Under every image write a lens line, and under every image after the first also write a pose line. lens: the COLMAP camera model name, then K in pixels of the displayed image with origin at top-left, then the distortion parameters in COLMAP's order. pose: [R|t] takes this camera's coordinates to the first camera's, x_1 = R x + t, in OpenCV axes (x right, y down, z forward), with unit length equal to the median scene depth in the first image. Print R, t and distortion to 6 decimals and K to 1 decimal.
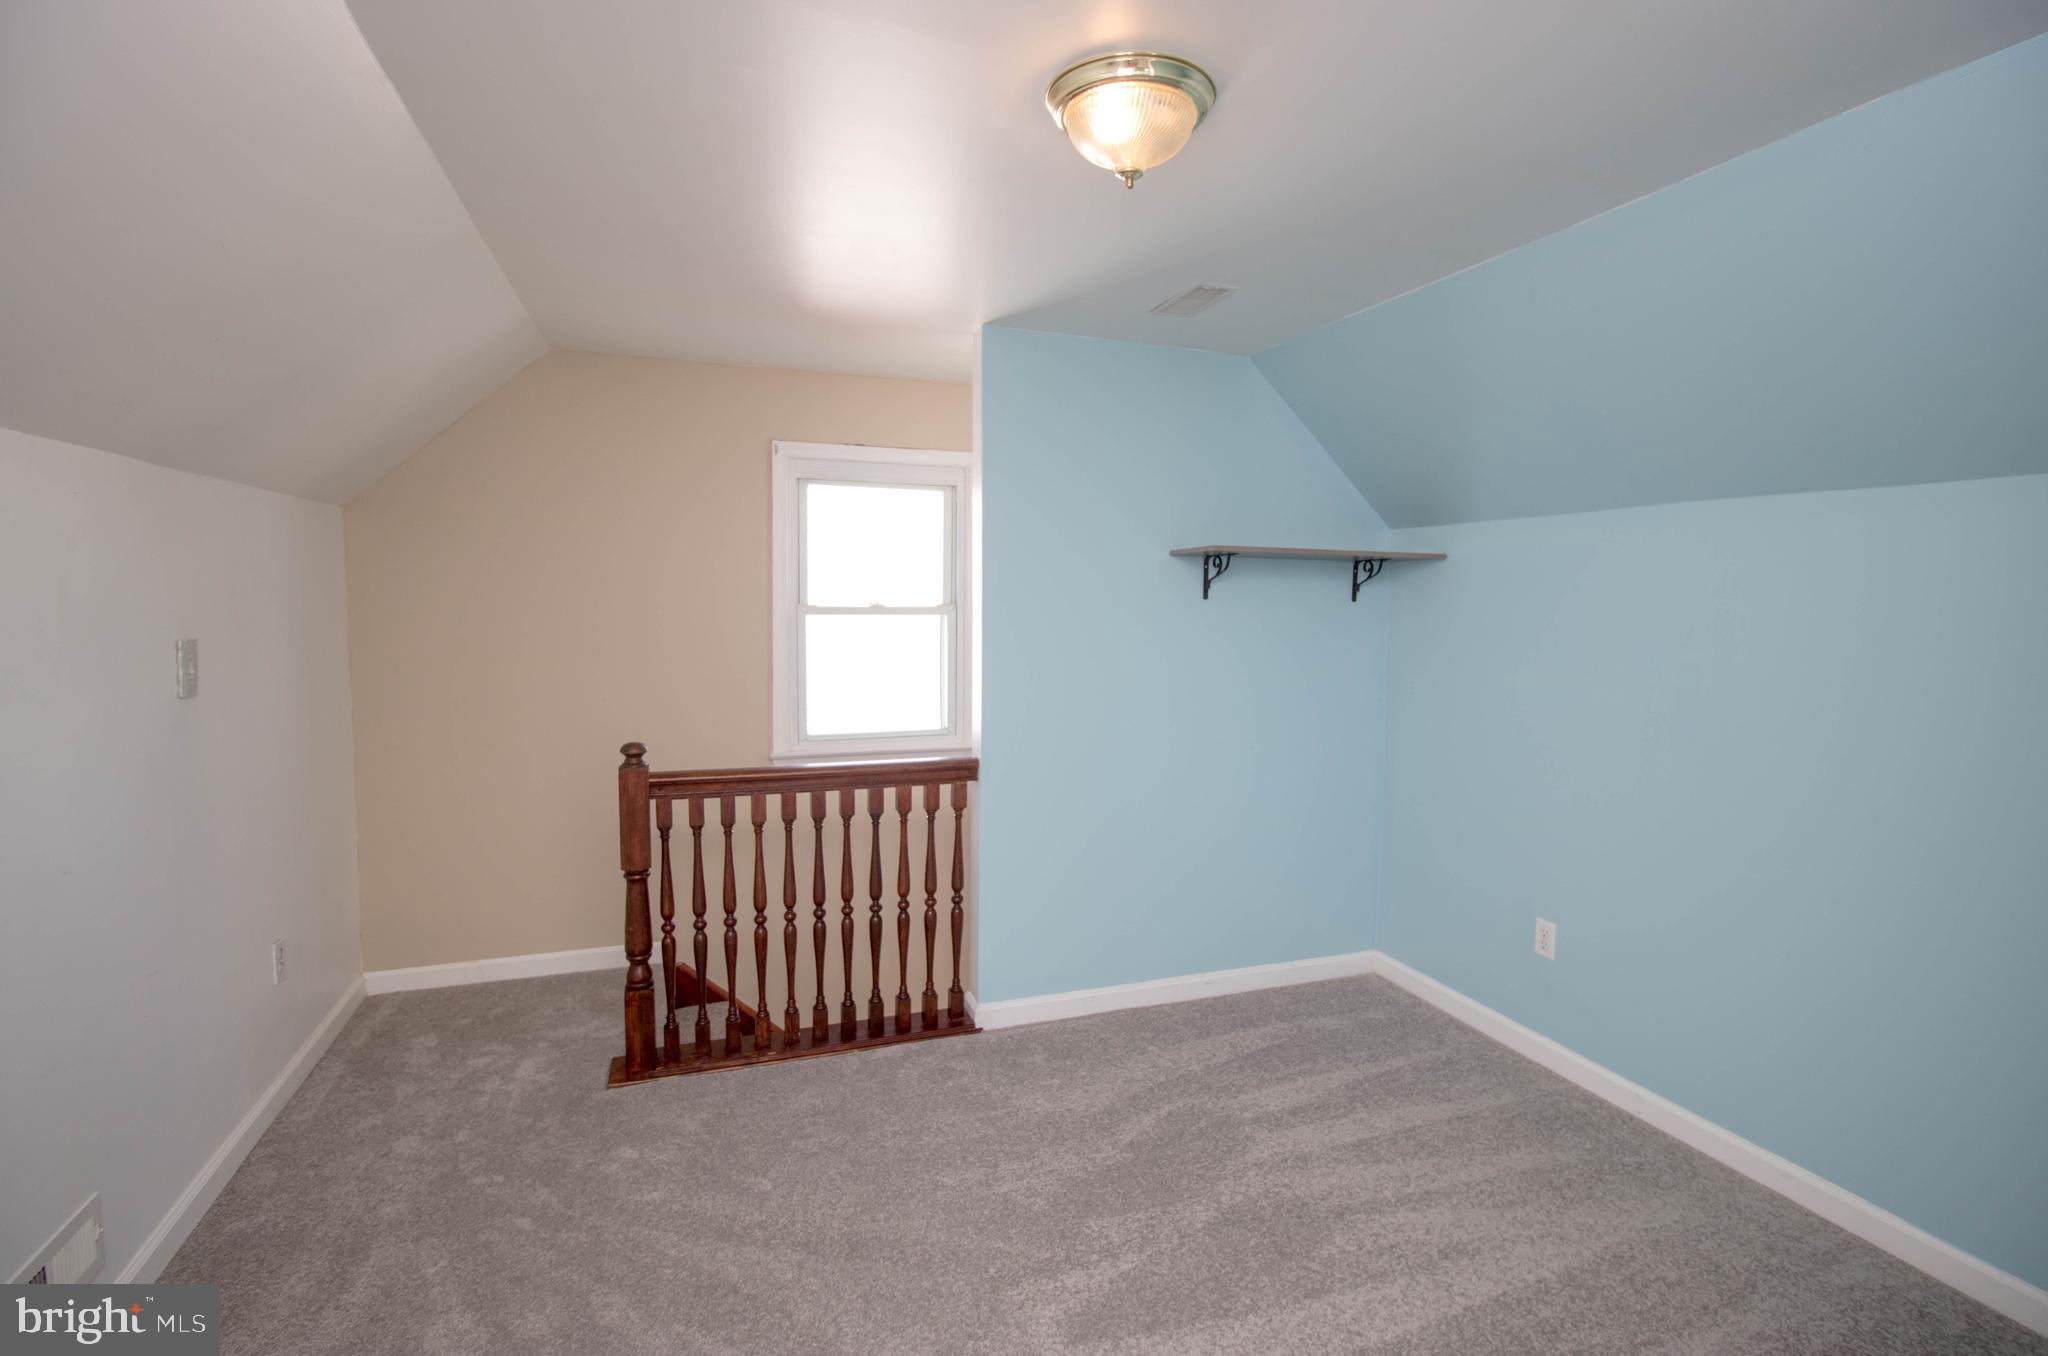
lens RADIAL K [[949.2, 0, 1040.0], [0, 949.2, 666.2], [0, 0, 1]] dist [-0.001216, -0.011861]
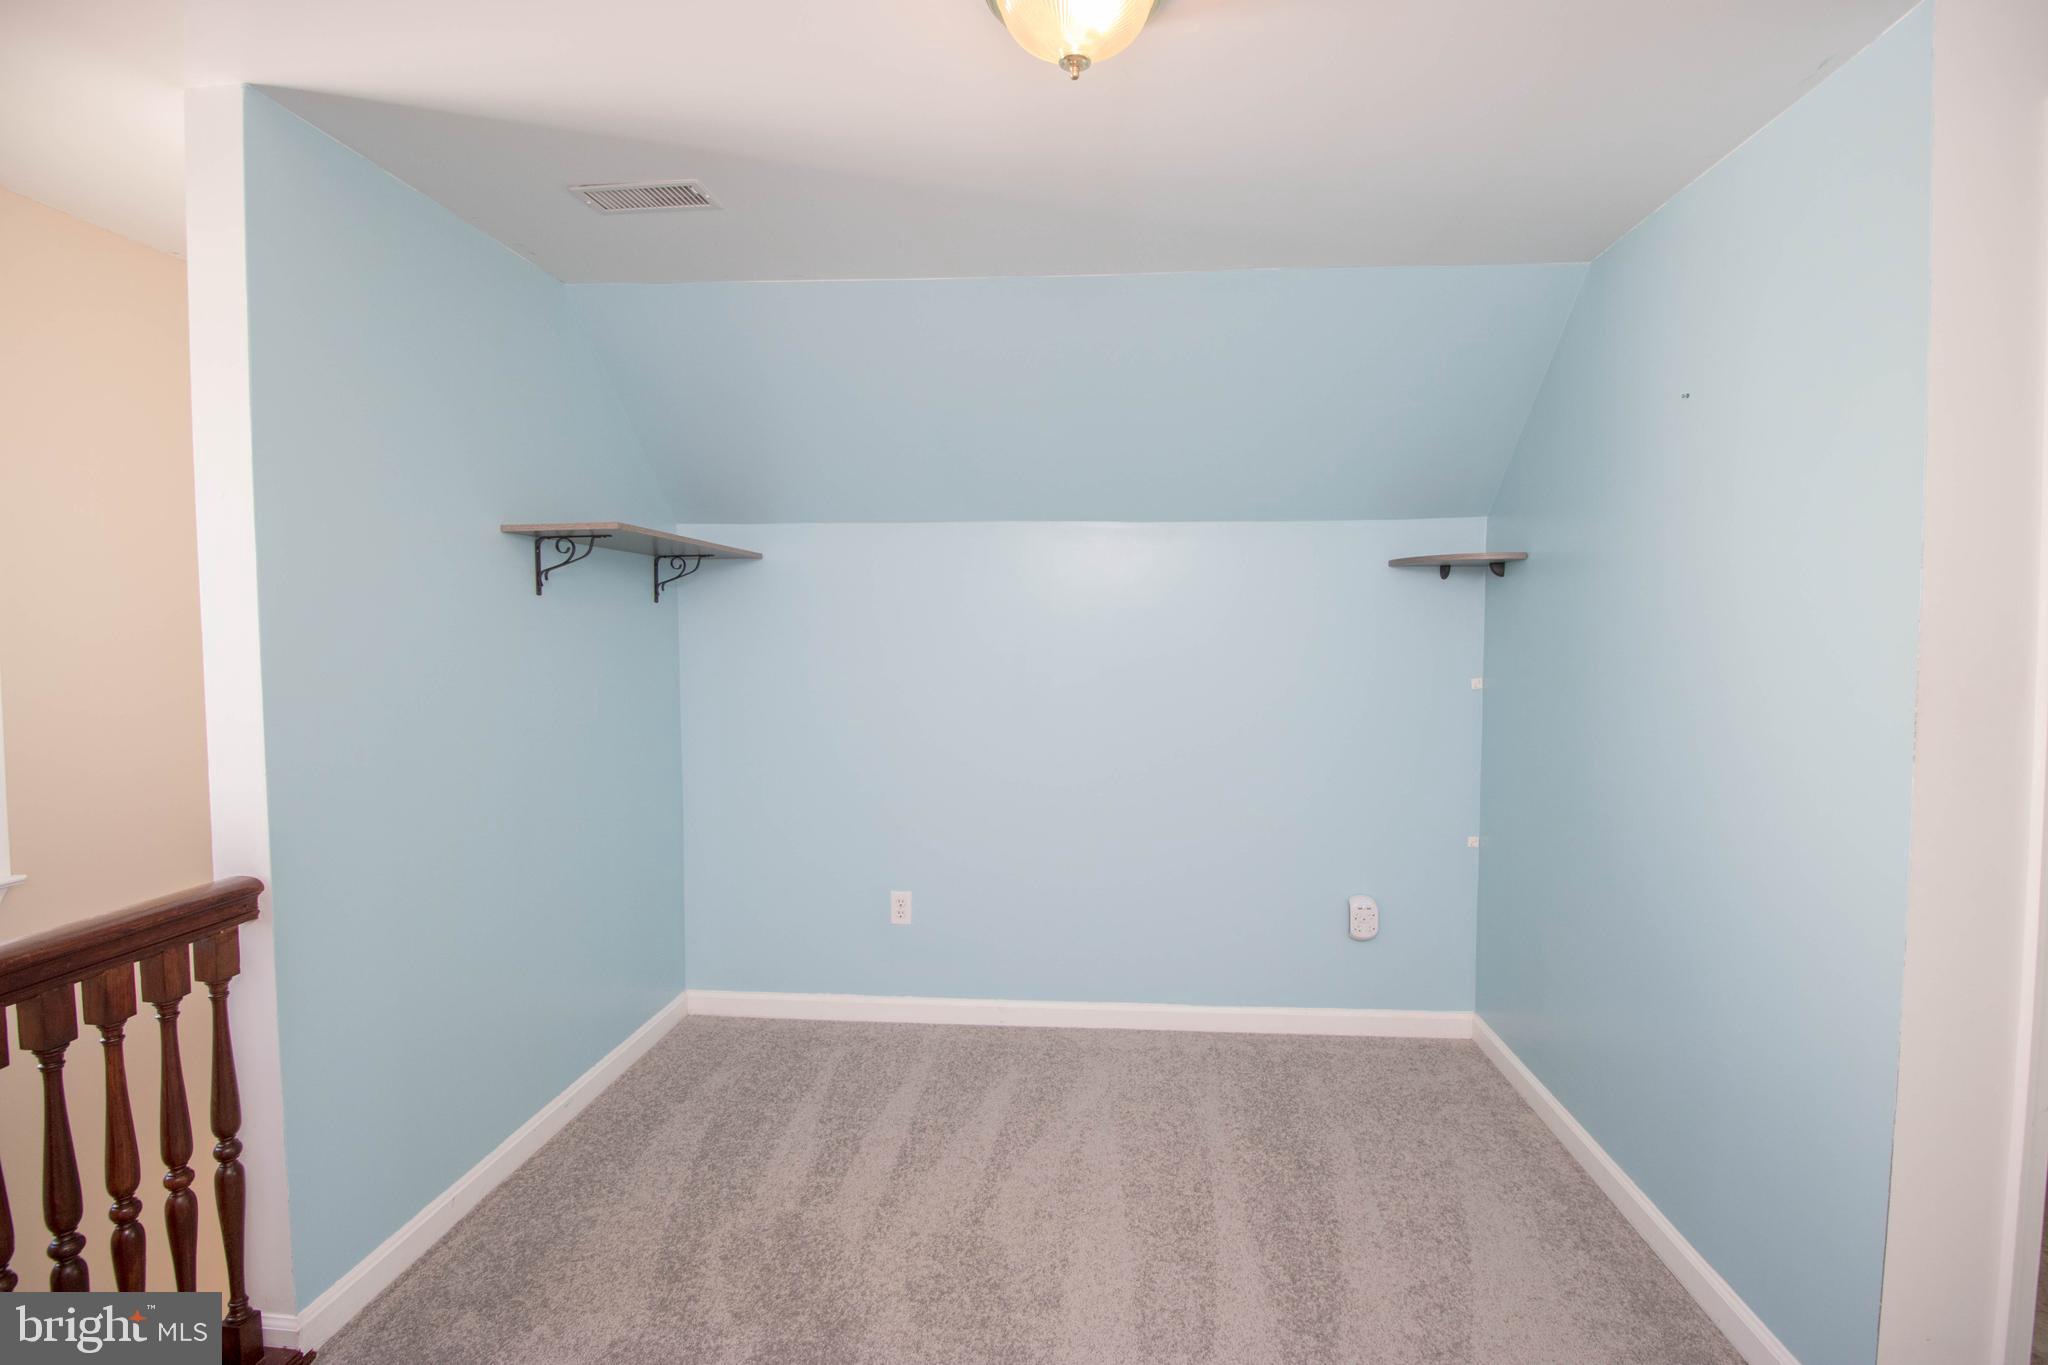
lens RADIAL K [[949.2, 0, 1040.0], [0, 949.2, 670.7], [0, 0, 1]] dist [-0.001216, -0.011861]
pose [[0.423965, -0.056101, 0.903939, -0.374311], [0.072680, 0.996968, 0.027786, -0.004091], [-0.902757, 0.053918, 0.426757, 0.372108]]
